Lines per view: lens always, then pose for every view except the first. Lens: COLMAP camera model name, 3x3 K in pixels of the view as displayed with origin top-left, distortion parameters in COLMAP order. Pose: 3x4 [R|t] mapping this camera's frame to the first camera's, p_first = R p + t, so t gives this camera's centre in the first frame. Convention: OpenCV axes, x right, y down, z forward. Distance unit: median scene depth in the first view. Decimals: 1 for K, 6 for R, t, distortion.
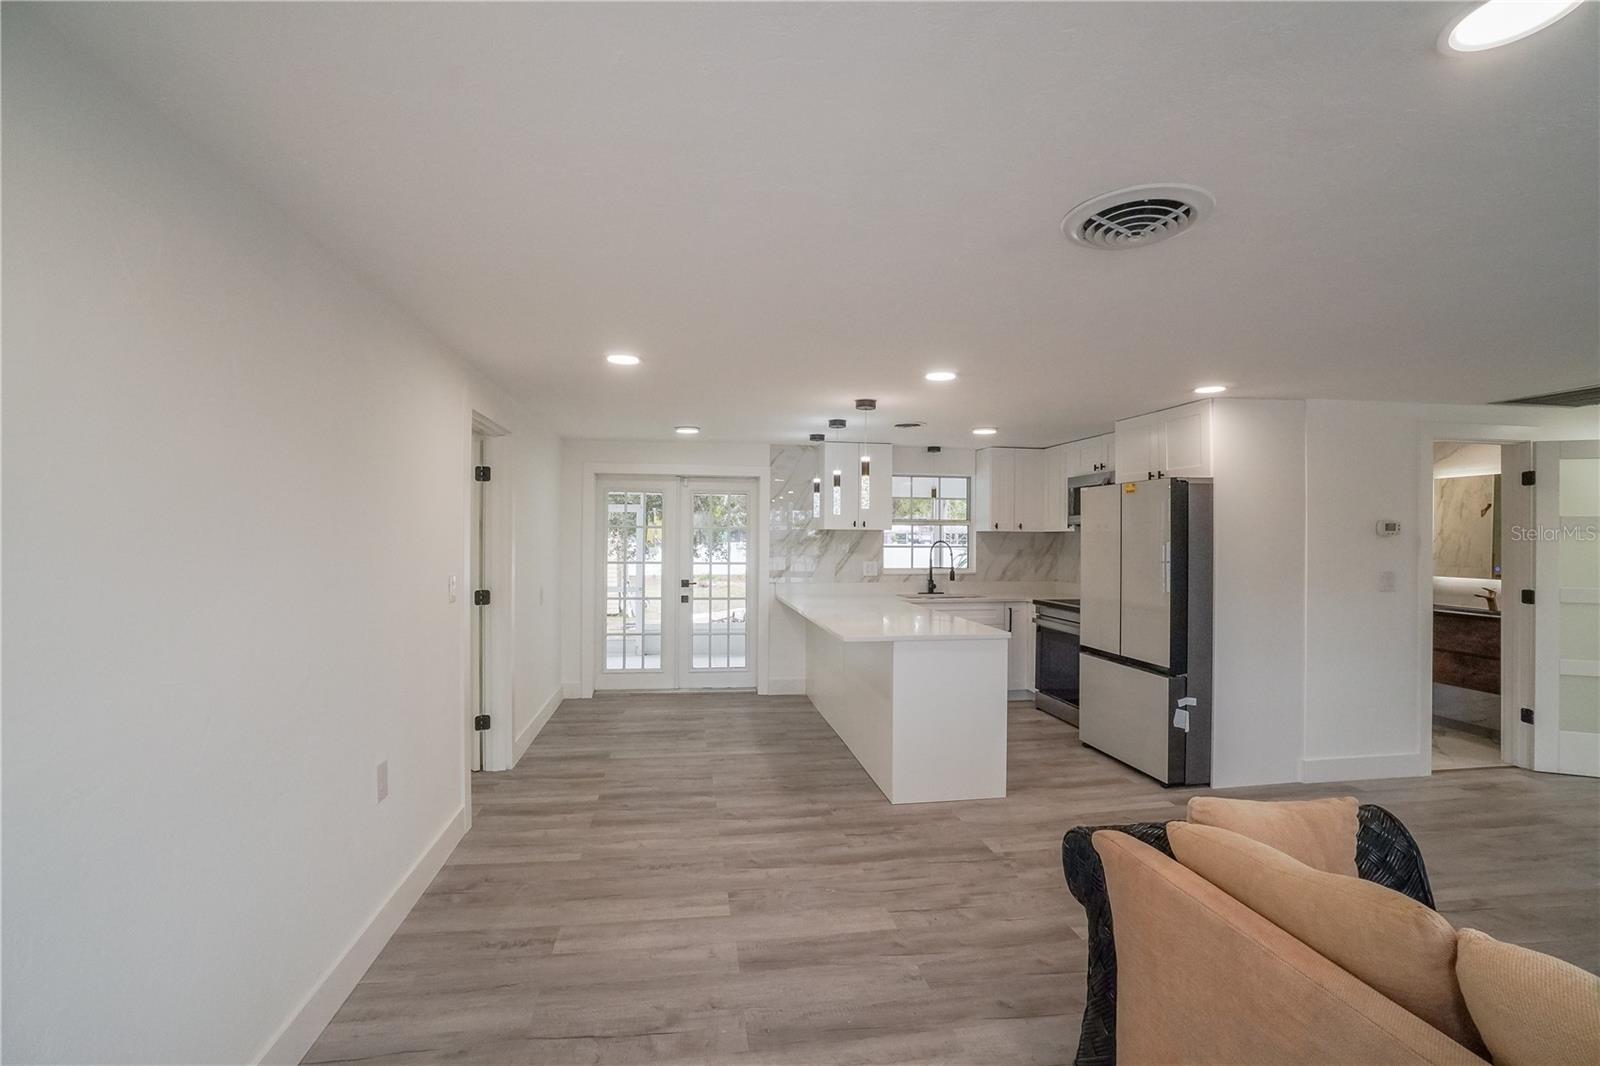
lens RADIAL K [[699.2, 0, 786.4], [0, 699.2, 532.2], [0, 0, 1]] dist [-0.057571, 0.019436]
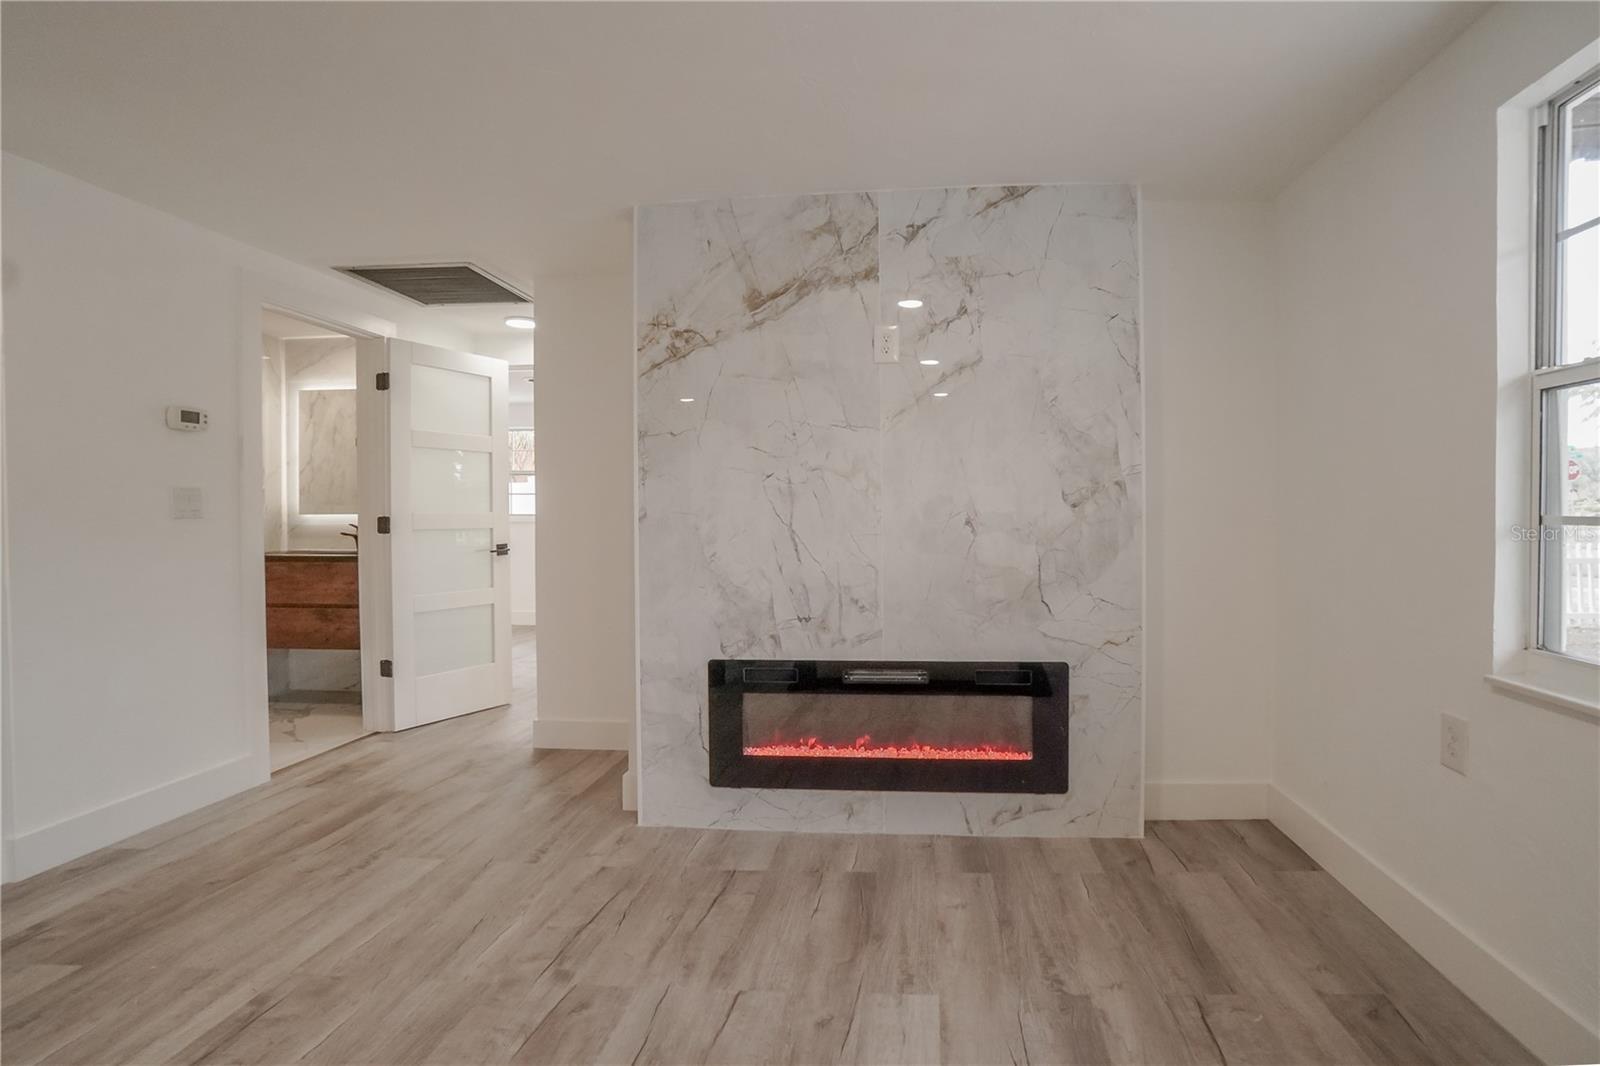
lens RADIAL K [[757.7, 0, 889.6], [0, 757.7, 525.5], [0, 0, 1]] dist [-0.037574, 0.000654]
pose [[0.196342, -0.025307, 0.980209, 0.319026], [0.000799, 0.999671, 0.025649, 0.071499], [-0.980535, -0.004253, 0.196298, 0.201837]]
